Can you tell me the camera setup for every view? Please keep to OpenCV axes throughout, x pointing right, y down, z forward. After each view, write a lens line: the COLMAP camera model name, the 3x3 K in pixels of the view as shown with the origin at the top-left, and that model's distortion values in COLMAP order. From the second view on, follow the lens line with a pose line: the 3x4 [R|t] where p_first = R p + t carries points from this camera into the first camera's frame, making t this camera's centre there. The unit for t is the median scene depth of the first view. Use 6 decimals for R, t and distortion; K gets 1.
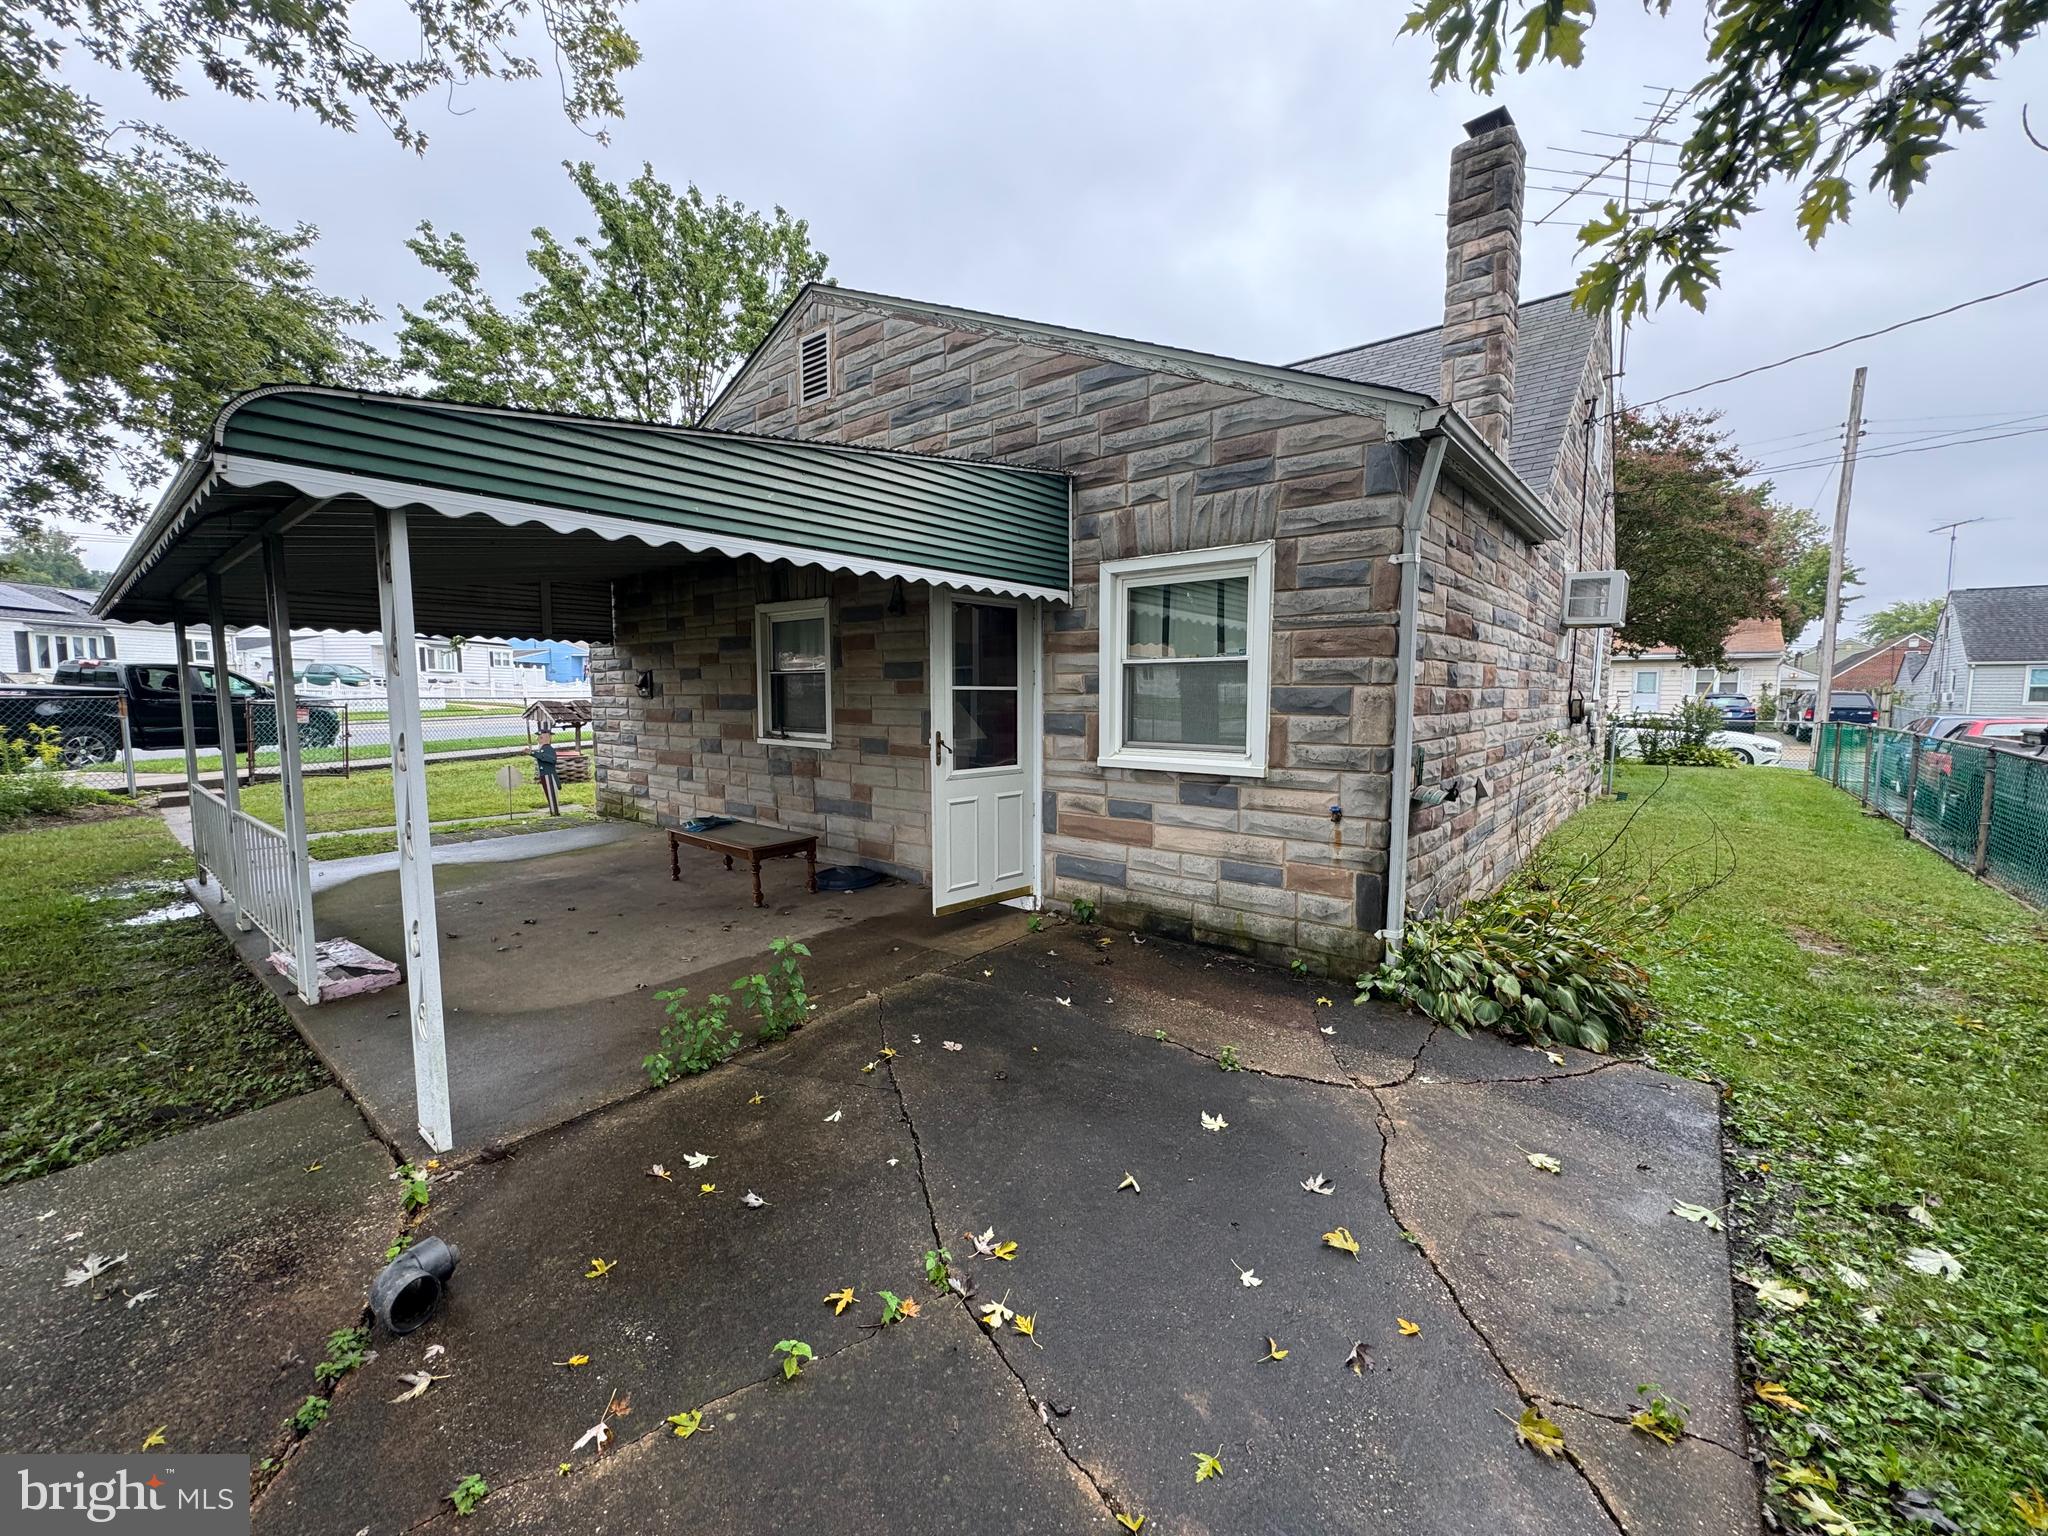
lens RADIAL K [[816.2, 0, 1024.0], [0, 816.2, 768.0], [0, 0, 1]] dist [-0.002576, -0.000053]
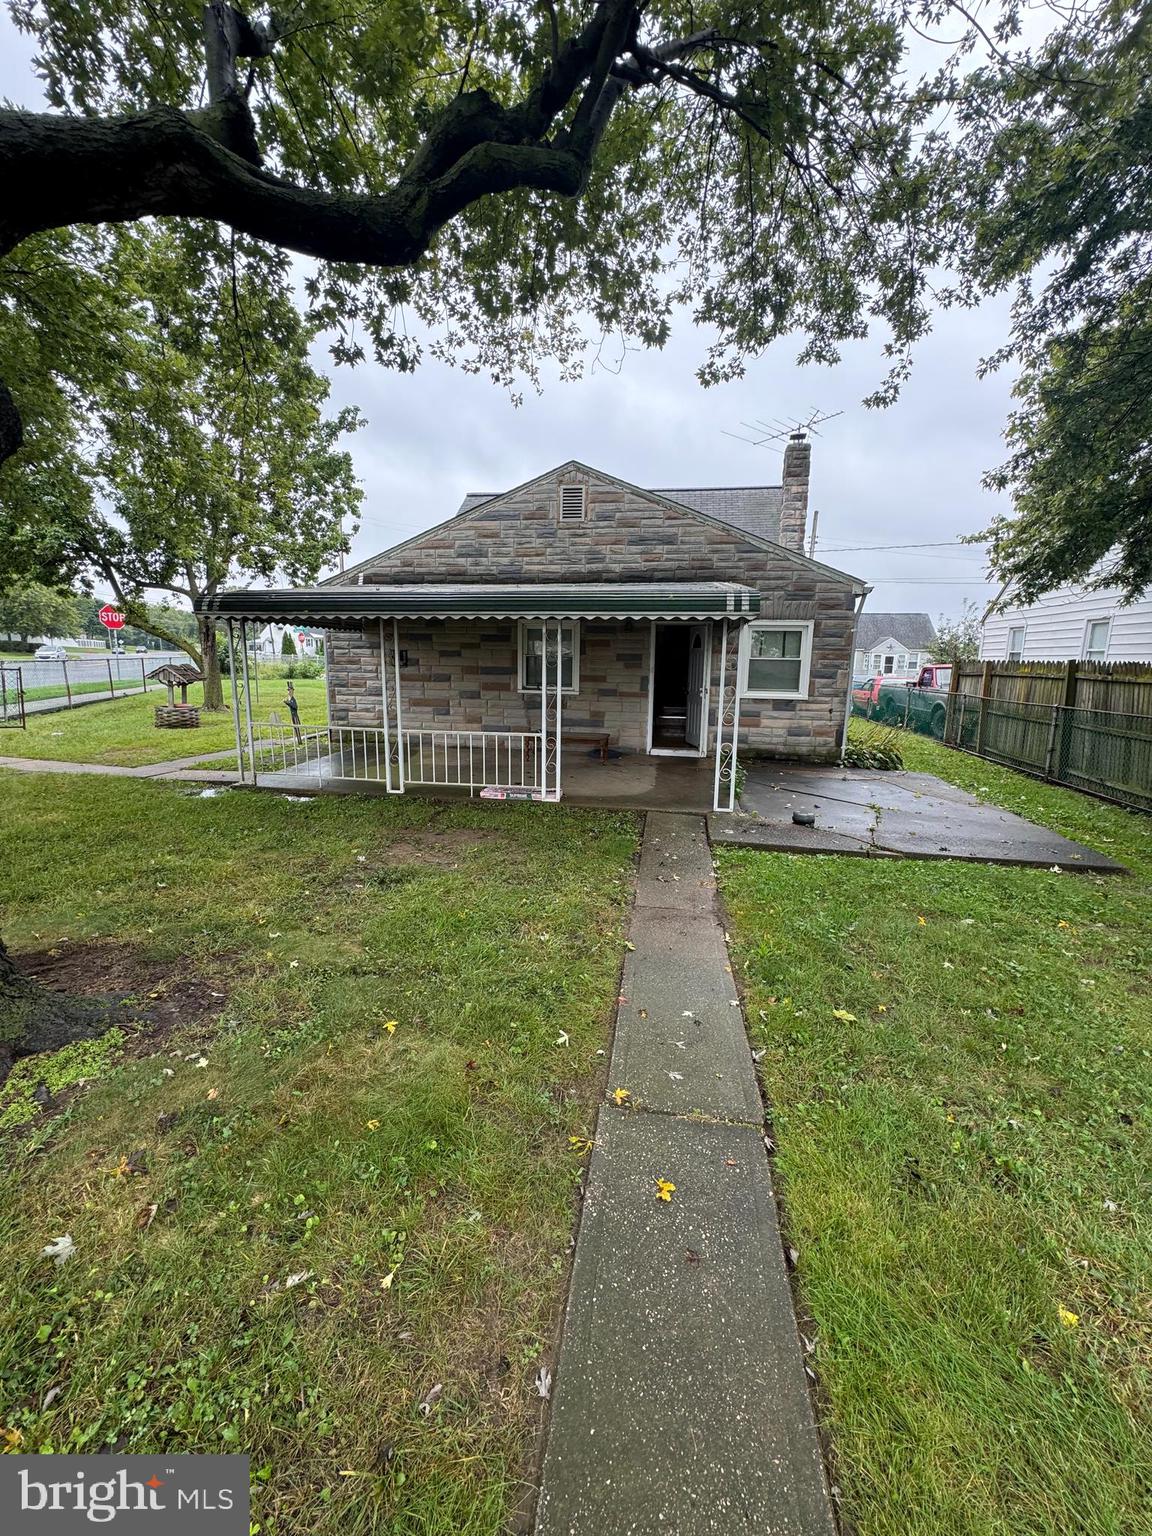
lens RADIAL K [[612.1, 0, 576.0], [0, 612.1, 768.0], [0, 0, 1]] dist [-0.002576, -0.000053]
pose [[0.865018, -0.074872, 0.496123, -1.404423], [0.030238, 0.994785, 0.097405, 0.014614], [-0.500829, -0.069255, 0.862771, -0.471370]]
